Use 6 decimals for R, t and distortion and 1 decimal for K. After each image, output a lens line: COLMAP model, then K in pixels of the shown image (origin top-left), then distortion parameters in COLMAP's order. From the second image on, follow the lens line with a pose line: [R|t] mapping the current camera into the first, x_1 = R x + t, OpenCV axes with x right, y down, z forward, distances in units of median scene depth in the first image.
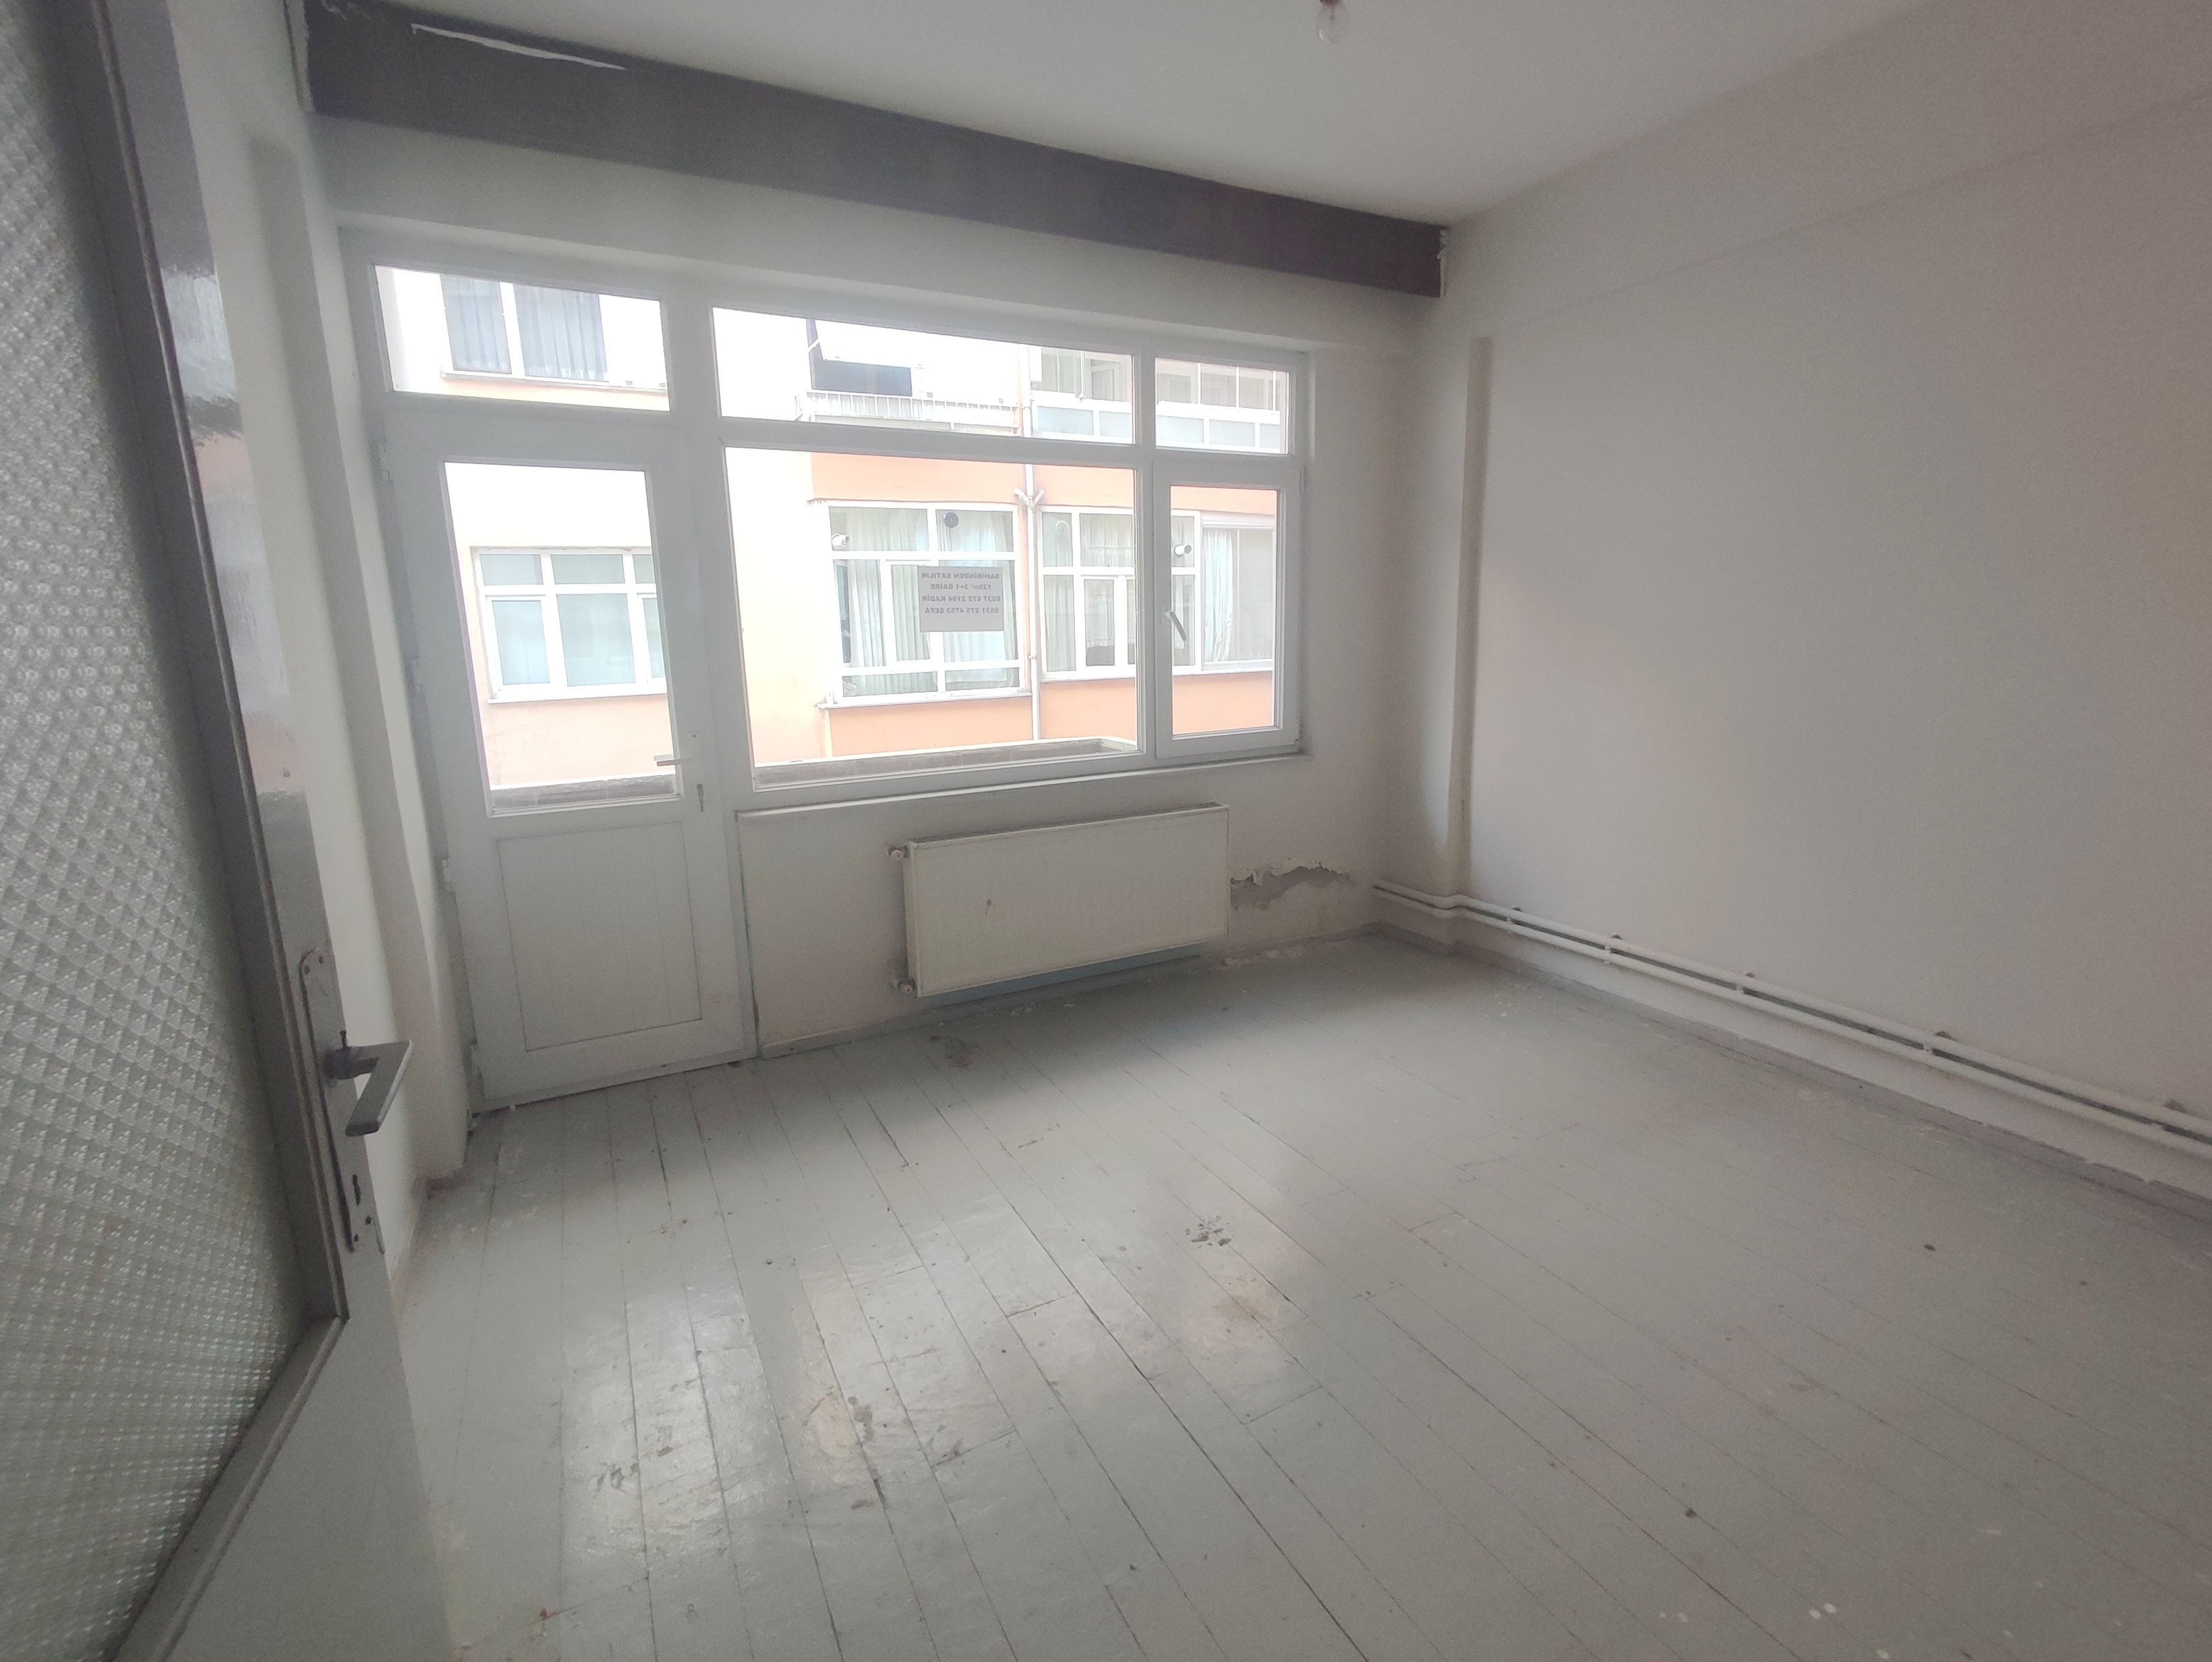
lens RADIAL K [[1006.7, 0, 1097.9], [0, 1006.7, 816.2], [0, 0, 1]] dist [0.001279, -0.000688]
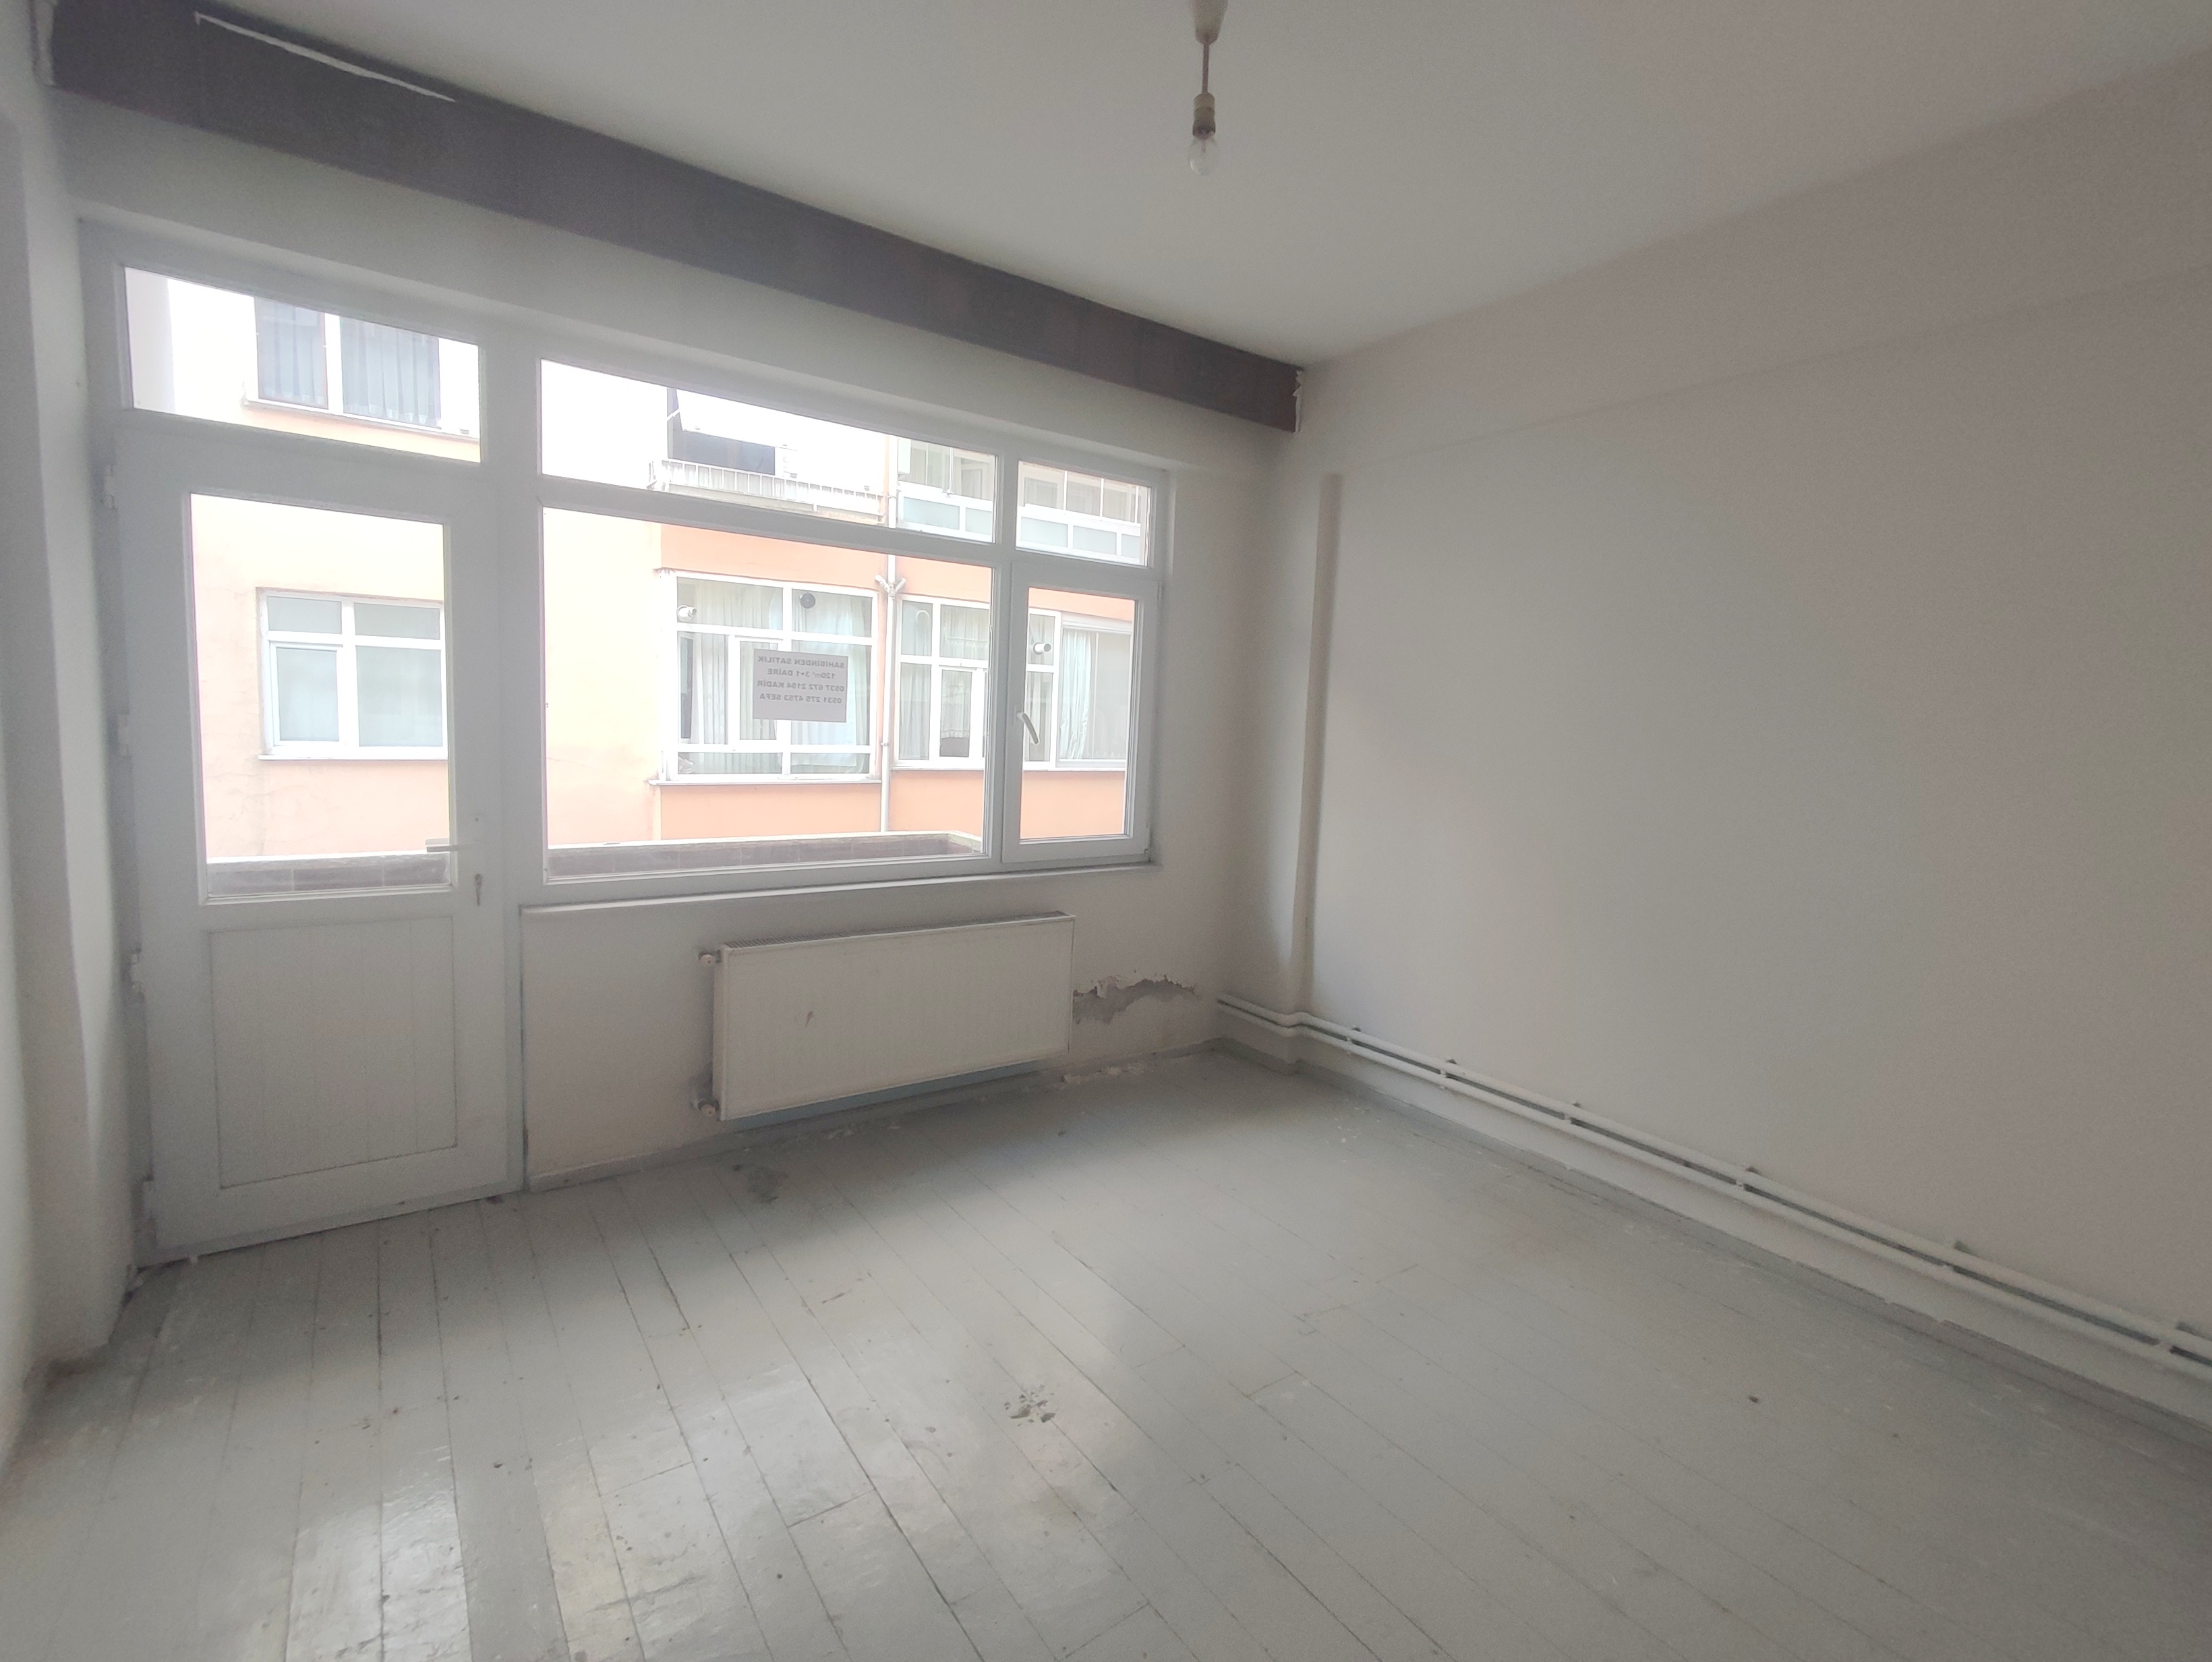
lens RADIAL K [[1008.3, 0, 1092.7], [0, 1008.3, 818.8], [0, 0, 1]] dist [0.004815, -0.003257]
pose [[0.988866, 0.050654, 0.139922, 0.007626], [-0.038055, 0.995097, -0.091293, -0.015367], [-0.143860, 0.084951, 0.985945, 0.037721]]
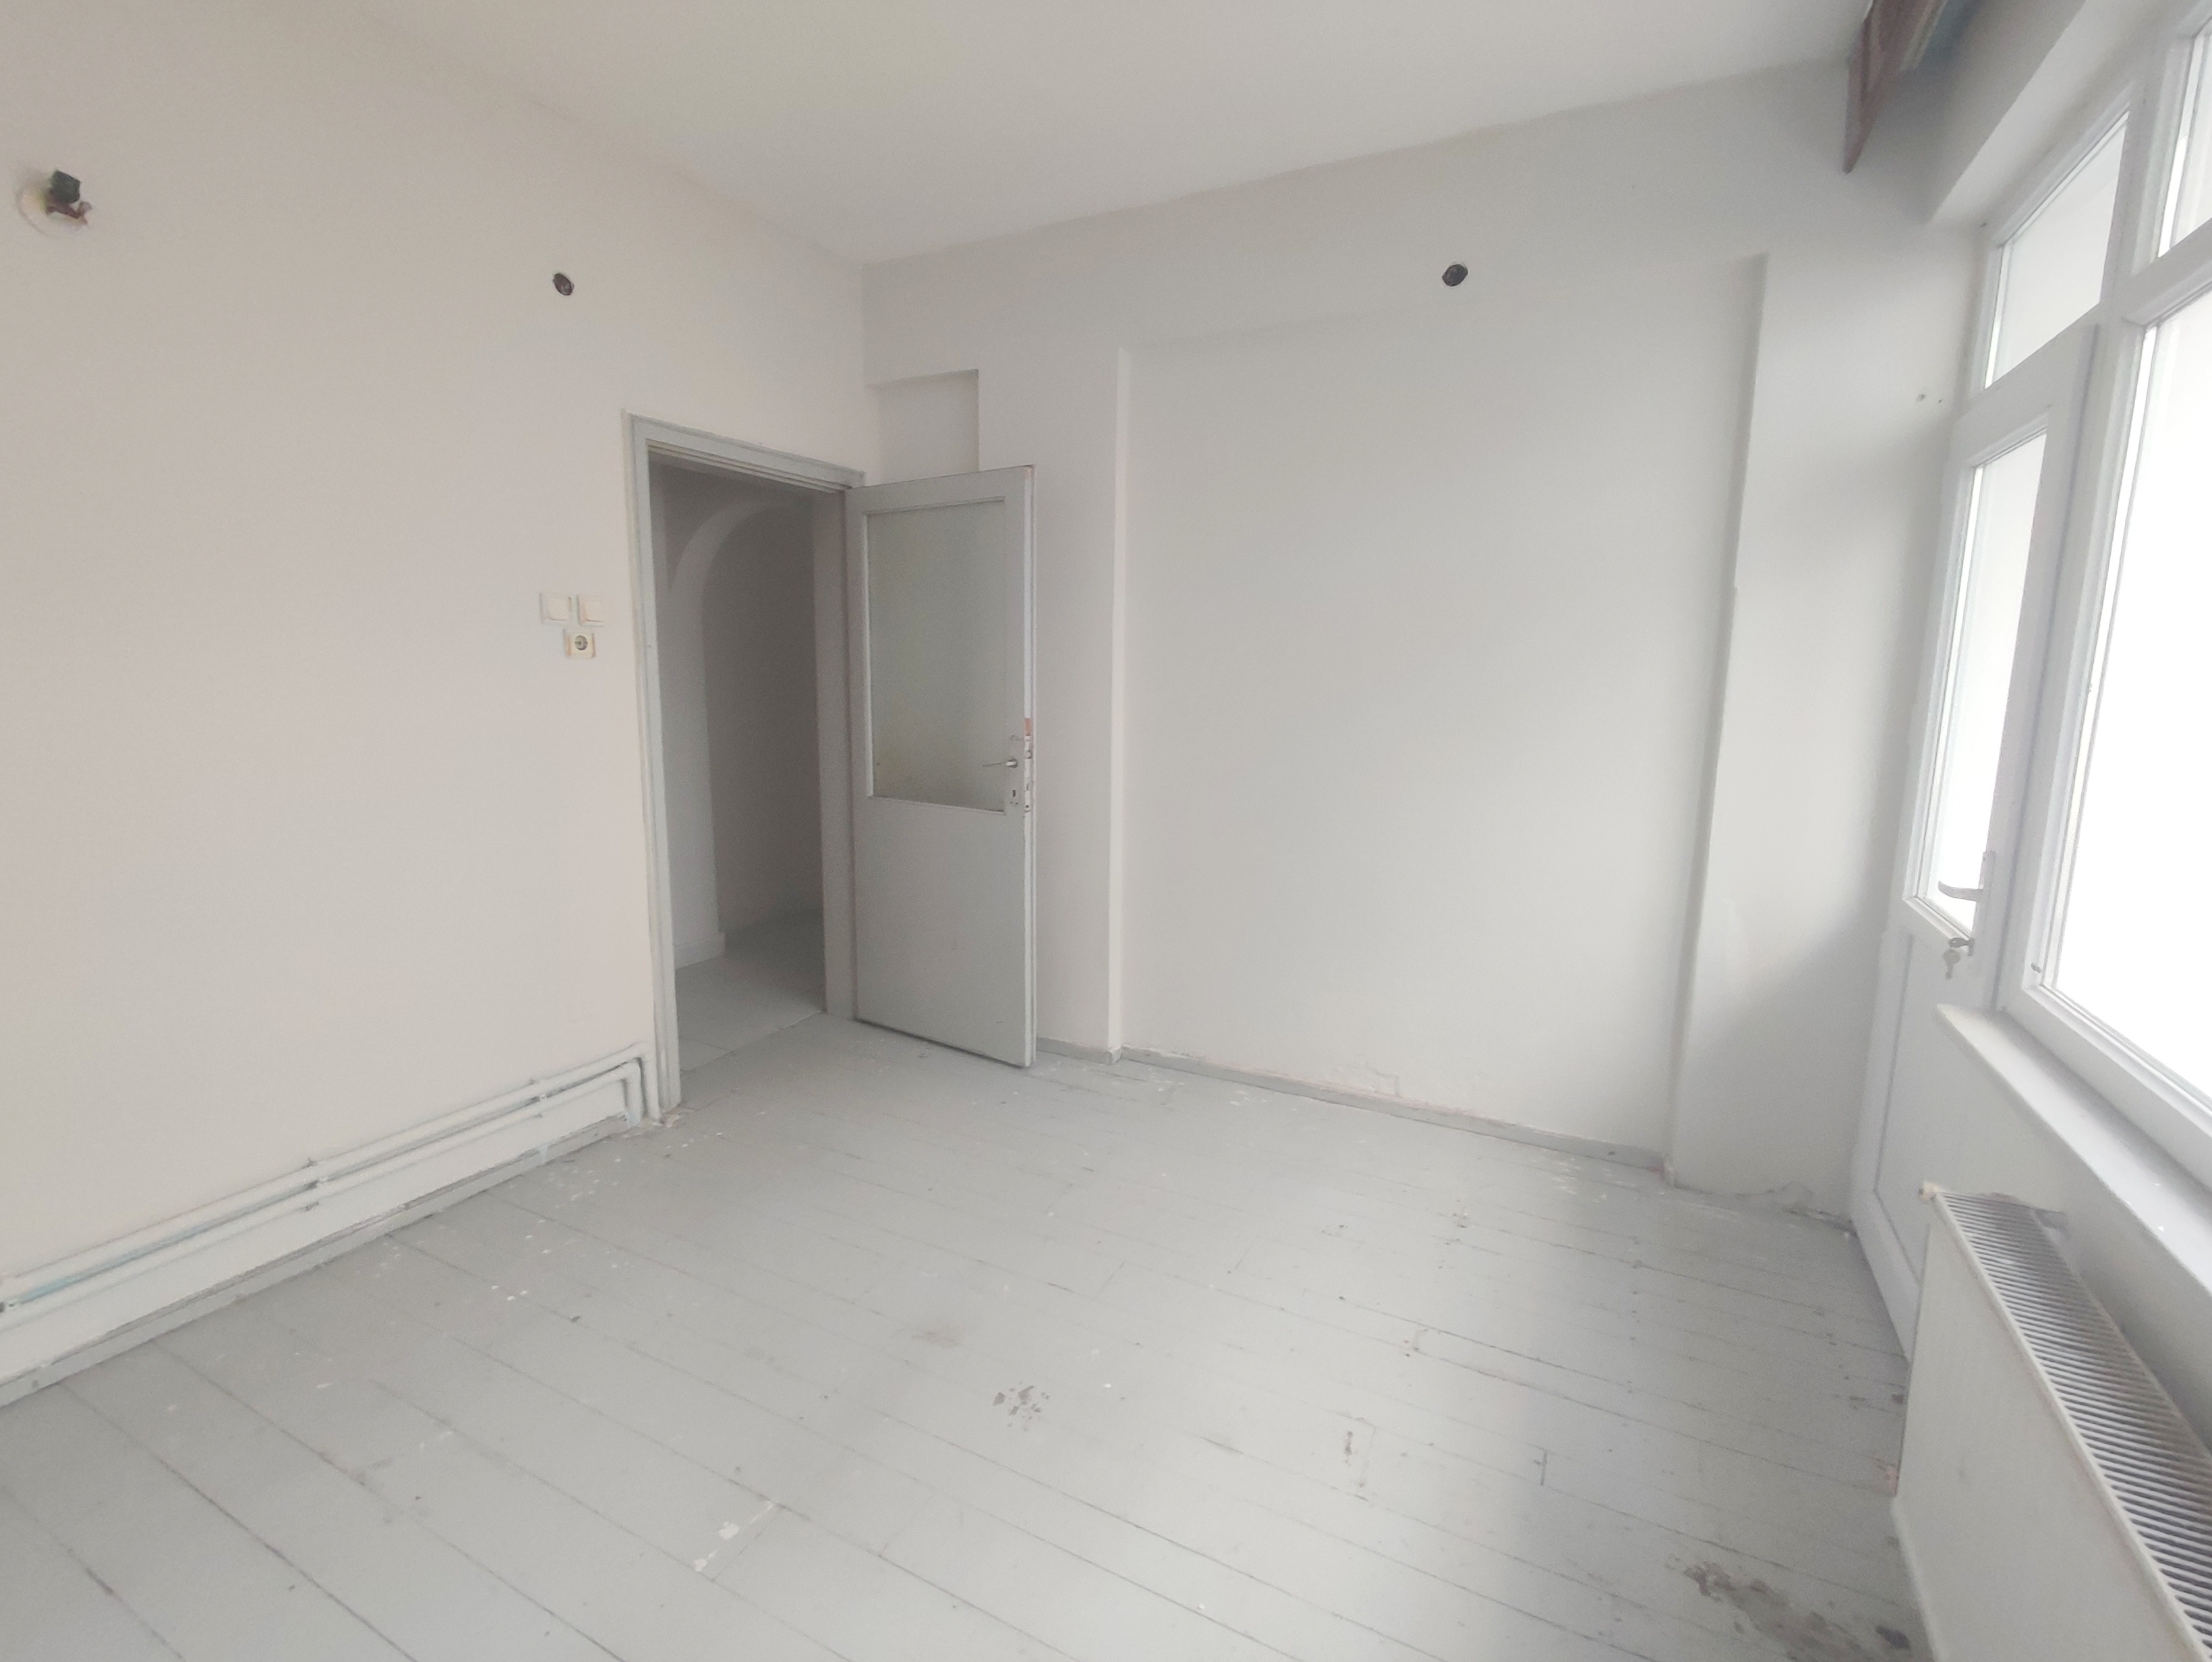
lens RADIAL K [[1008.3, 0, 1092.7], [0, 1008.3, 818.8], [0, 0, 1]] dist [0.004815, -0.003257]
pose [[-0.821160, 0.096709, -0.562445, 0.289444], [-0.101681, 0.944976, 0.310936, -0.184686], [0.561567, 0.312518, -0.766143, 0.906279]]
